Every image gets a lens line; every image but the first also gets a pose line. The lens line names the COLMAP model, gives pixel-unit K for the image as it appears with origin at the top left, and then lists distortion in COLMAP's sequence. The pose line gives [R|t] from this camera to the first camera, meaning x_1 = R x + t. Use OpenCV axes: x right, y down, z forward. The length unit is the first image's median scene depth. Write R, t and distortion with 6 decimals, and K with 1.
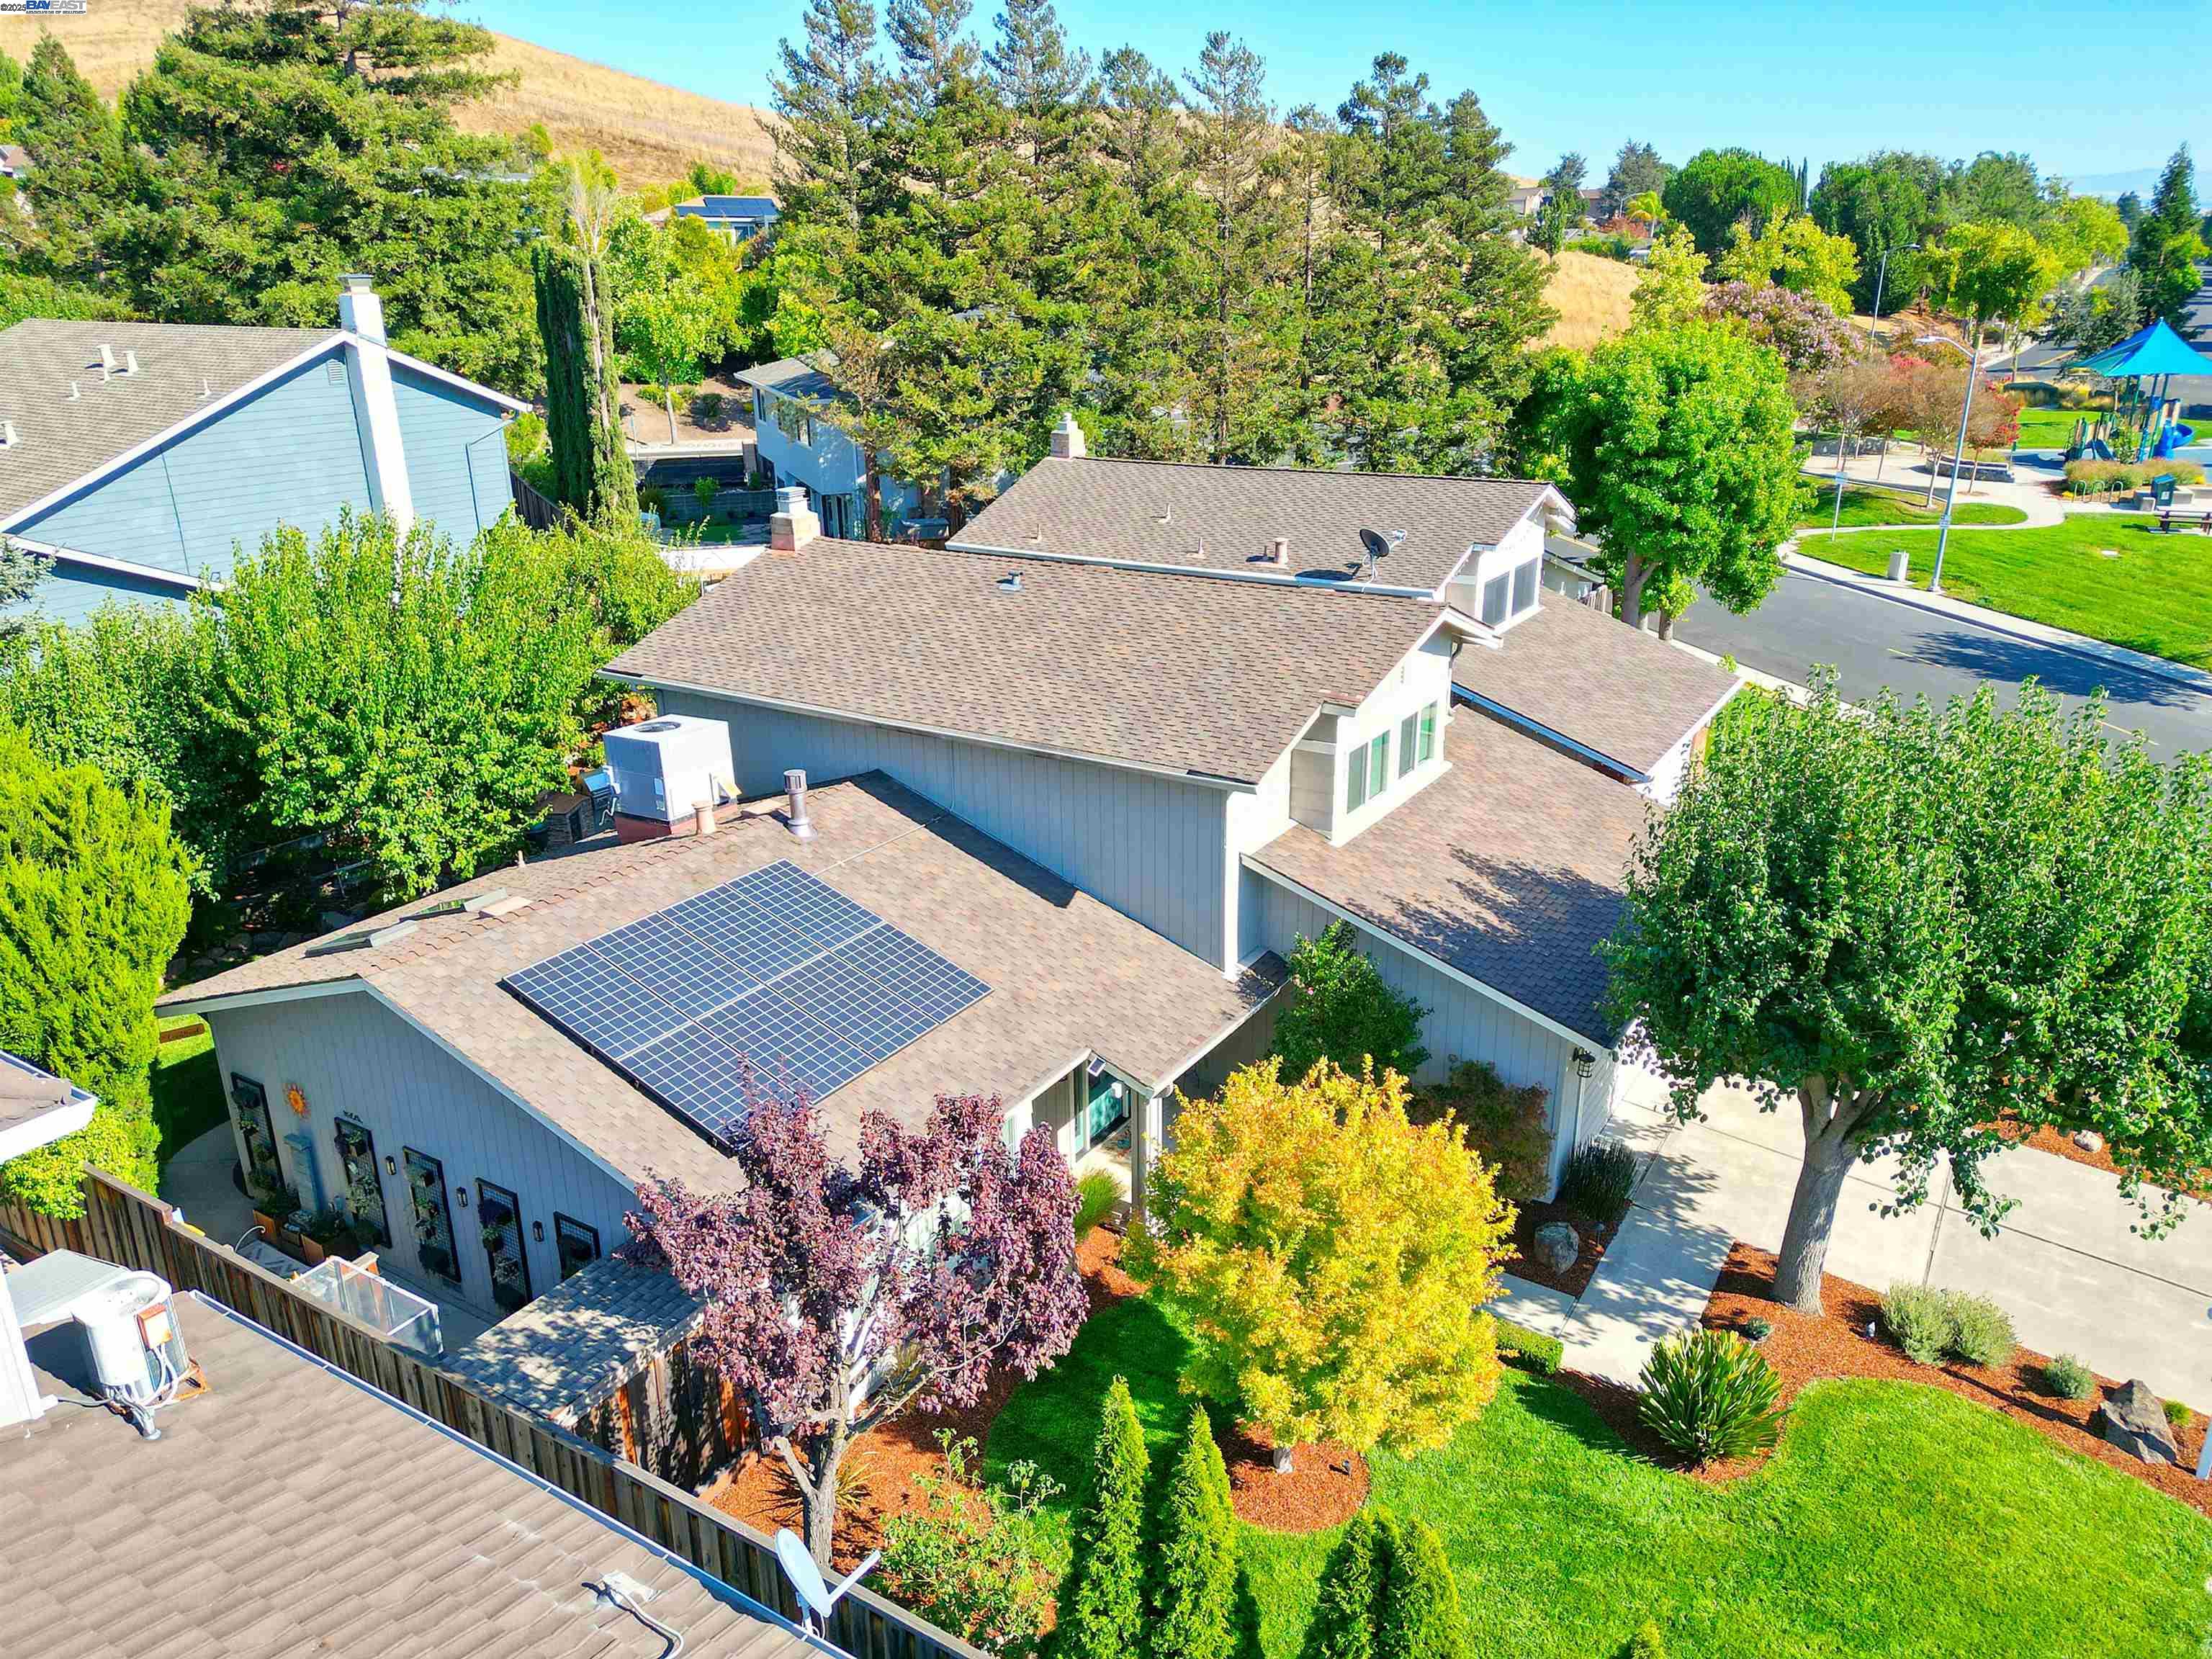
lens RADIAL K [[1524.7, 0, 1125.3], [0, 1524.7, 818.5], [0, 0, 1]] dist [0.032932, -0.003822]
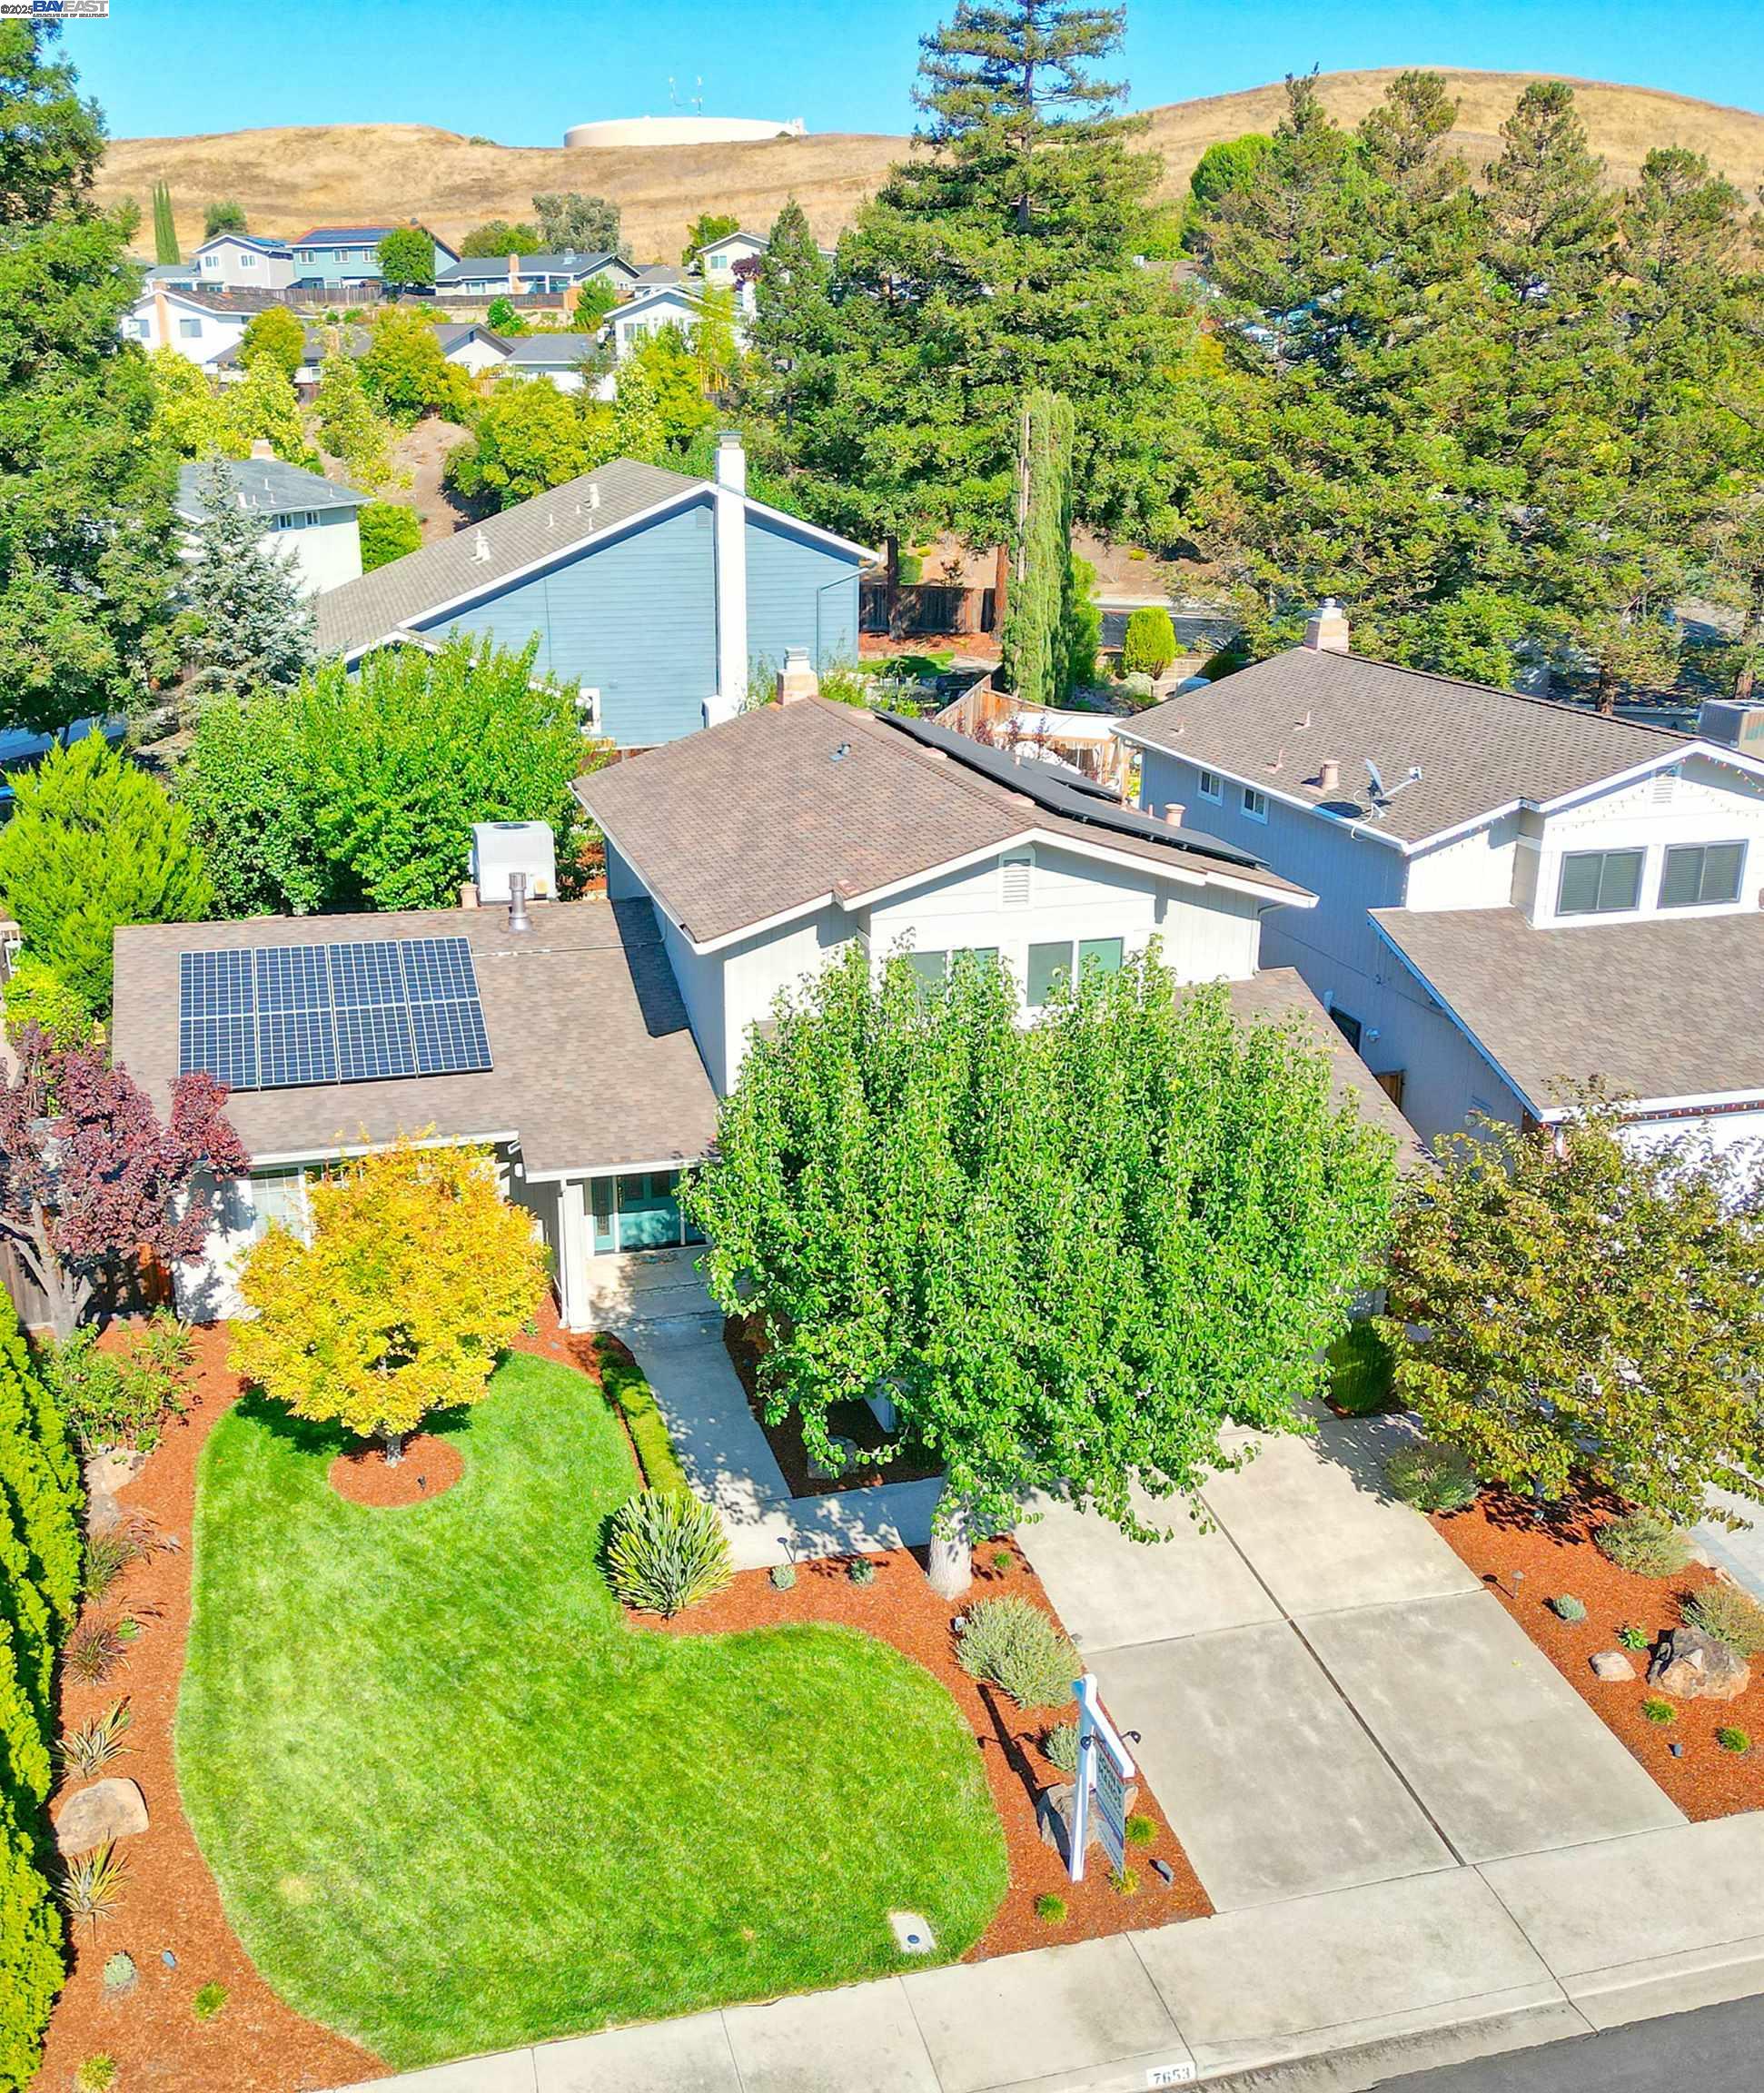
lens RADIAL K [[1937.0, 0, 812.6], [0, 1937.0, 1013.9], [0, 0, 1]] dist [0.049346, 0.000000]
pose [[0.735583, 0.214561, -0.642558, 0.532827], [-0.231473, 0.971035, 0.059261, -0.038150], [0.636662, 0.105143, 0.763942, 0.000383]]
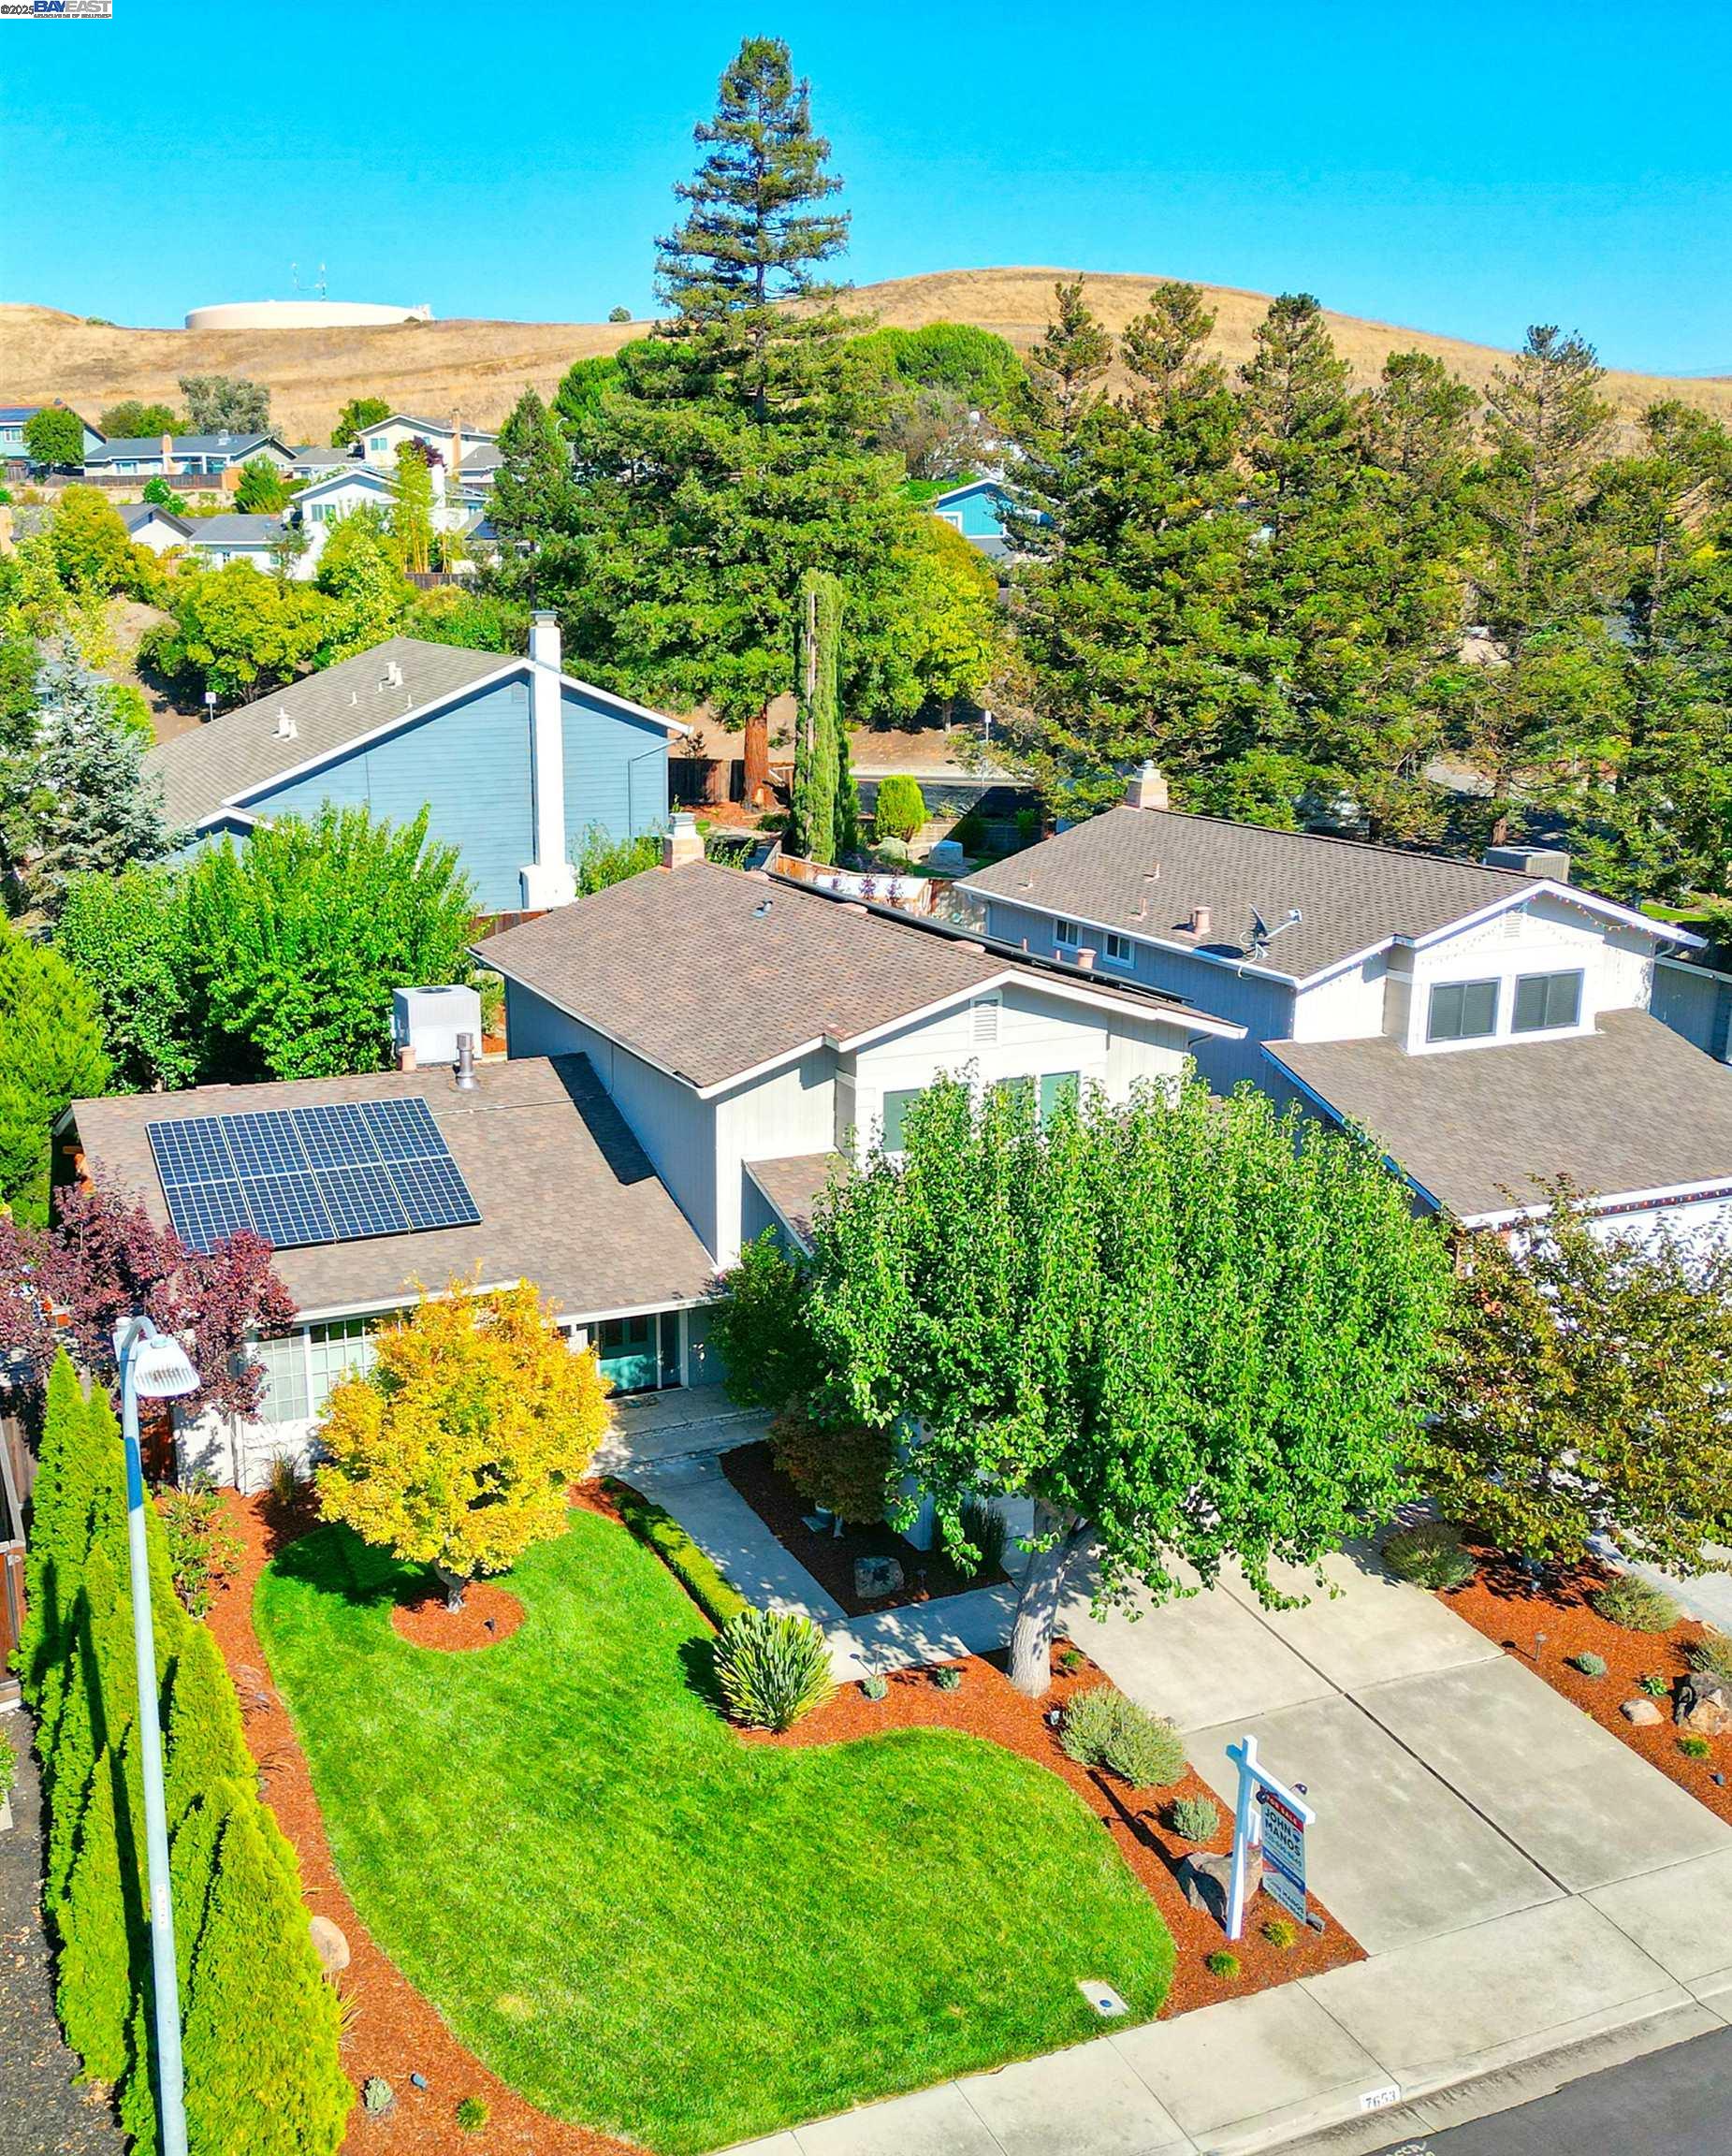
lens RADIAL K [[1975.5, 0, 699.9], [0, 1975.5, 1055.7], [0, 0, 1]] dist [0.066096, -0.046230]
pose [[0.815155, 0.142727, -0.561383, 0.462537], [-0.195211, 0.980163, -0.034258, 0.001896], [0.545357, 0.137514, 0.826847, -0.113687]]
